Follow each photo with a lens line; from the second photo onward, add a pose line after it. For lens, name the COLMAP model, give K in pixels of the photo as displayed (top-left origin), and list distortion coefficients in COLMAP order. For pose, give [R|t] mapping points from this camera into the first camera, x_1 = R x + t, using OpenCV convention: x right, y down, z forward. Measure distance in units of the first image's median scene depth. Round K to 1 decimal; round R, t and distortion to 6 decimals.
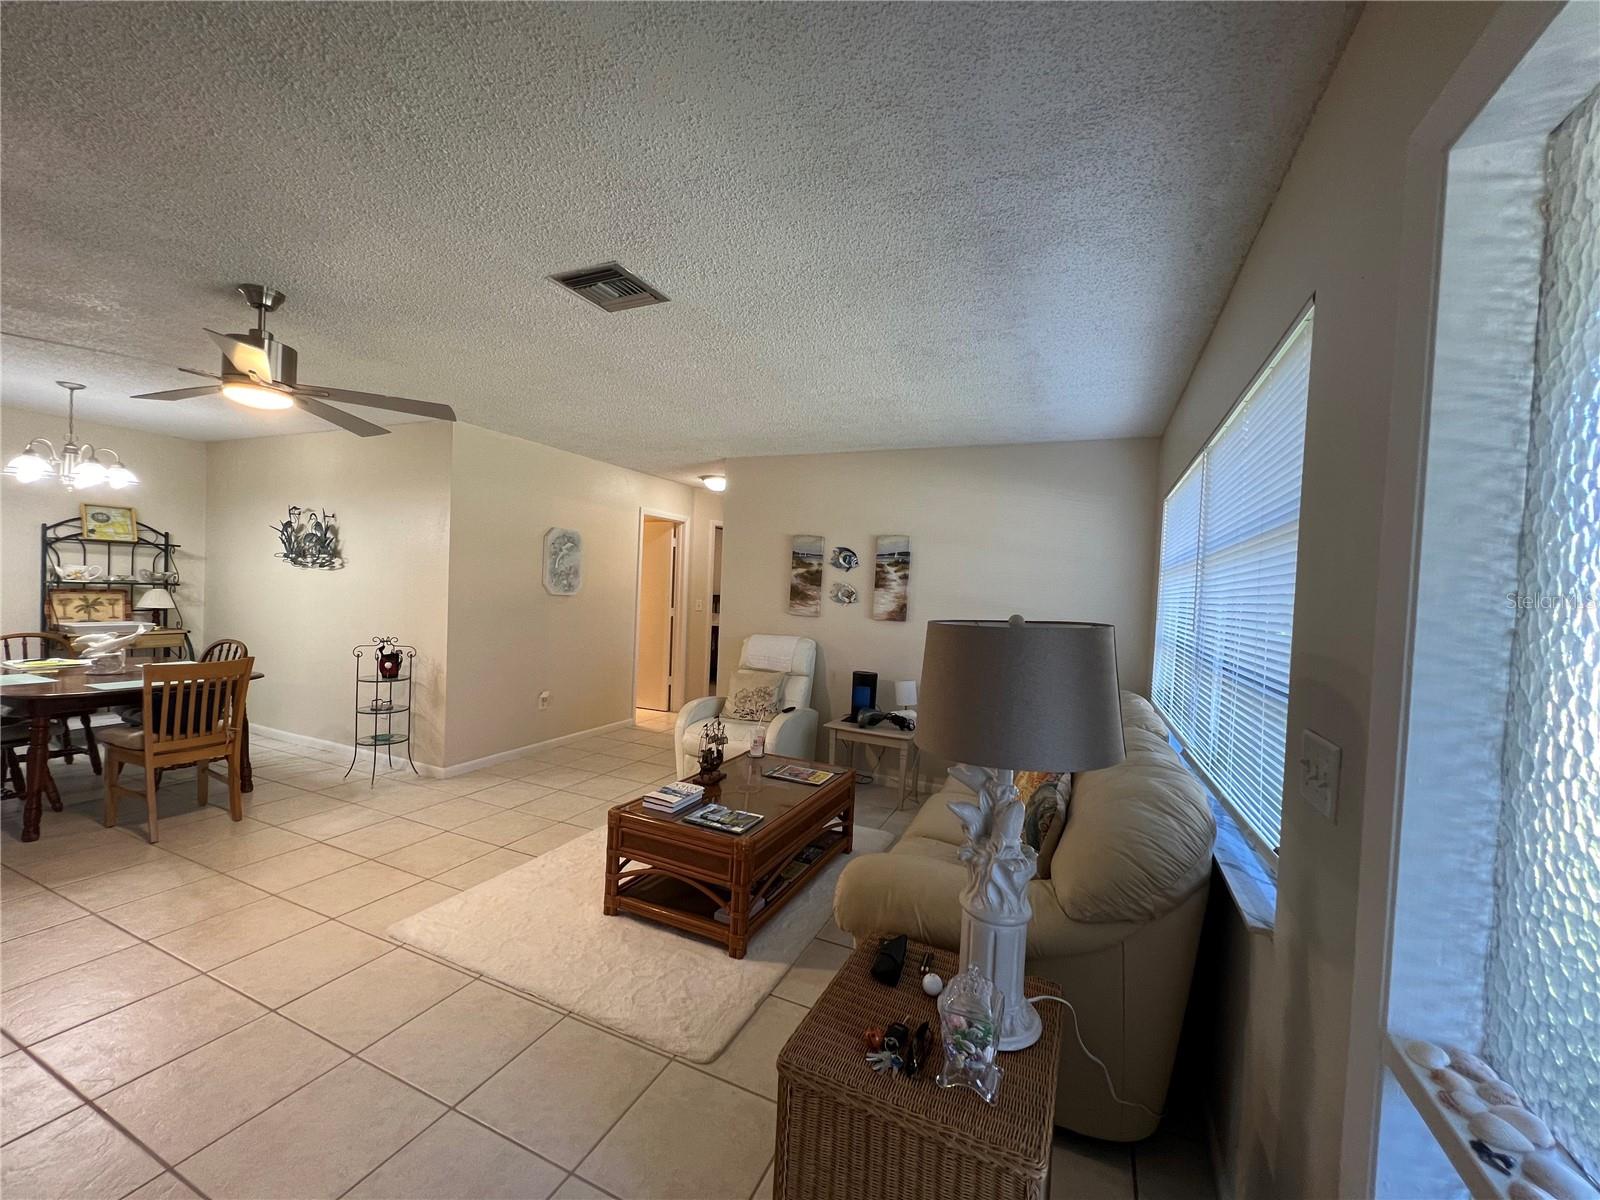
lens RADIAL K [[640.2, 0, 799.1], [0, 640.2, 604.0], [0, 0, 1]] dist [-0.000773, 0.000023]
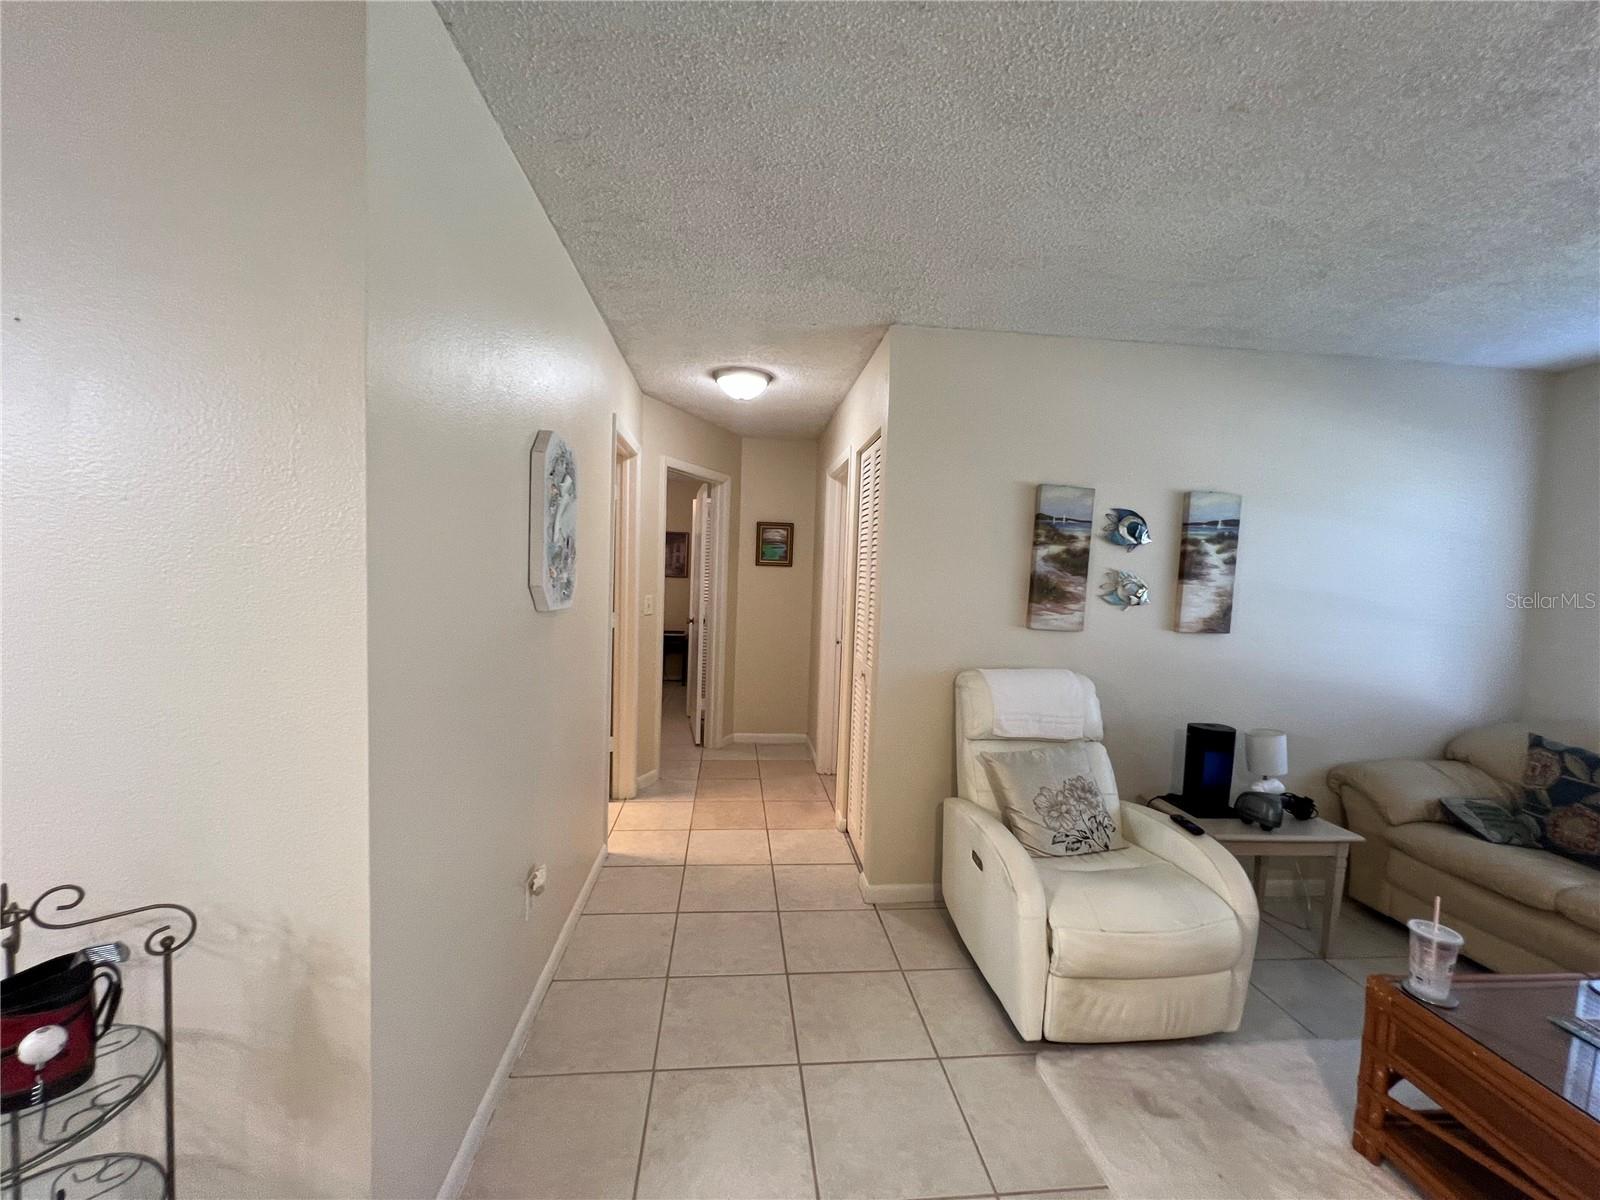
lens RADIAL K [[640.2, 0, 799.1], [0, 640.2, 604.0], [0, 0, 1]] dist [-0.000773, 0.000023]
pose [[0.866211, -0.041468, 0.497955, -0.486067], [0.018502, 0.998529, 0.050970, -0.038834], [-0.499336, -0.034937, 0.865703, 0.658383]]
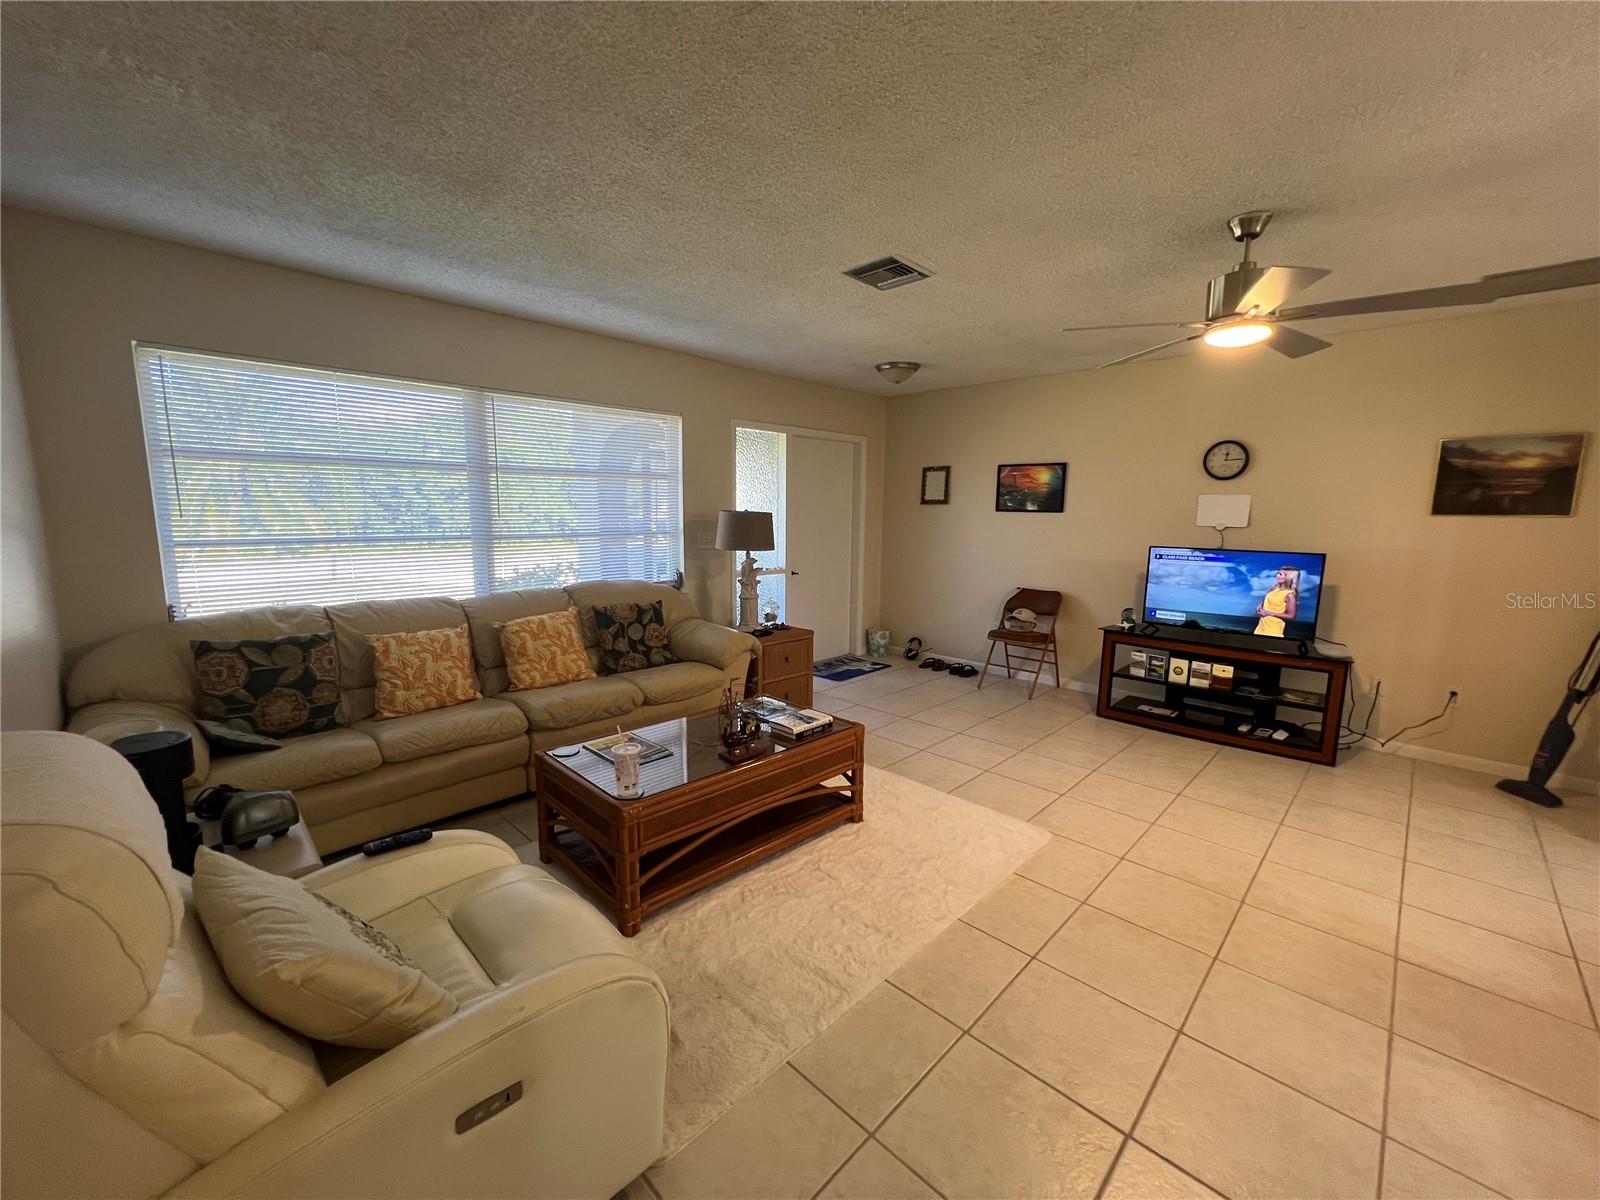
lens RADIAL K [[640.2, 0, 799.1], [0, 640.2, 604.0], [0, 0, 1]] dist [-0.000773, 0.000023]
pose [[-0.937238, -0.097815, 0.334689, -0.298490], [-0.038278, 0.982909, 0.180071, -0.029008], [-0.346582, 0.155958, -0.924964, 1.123128]]
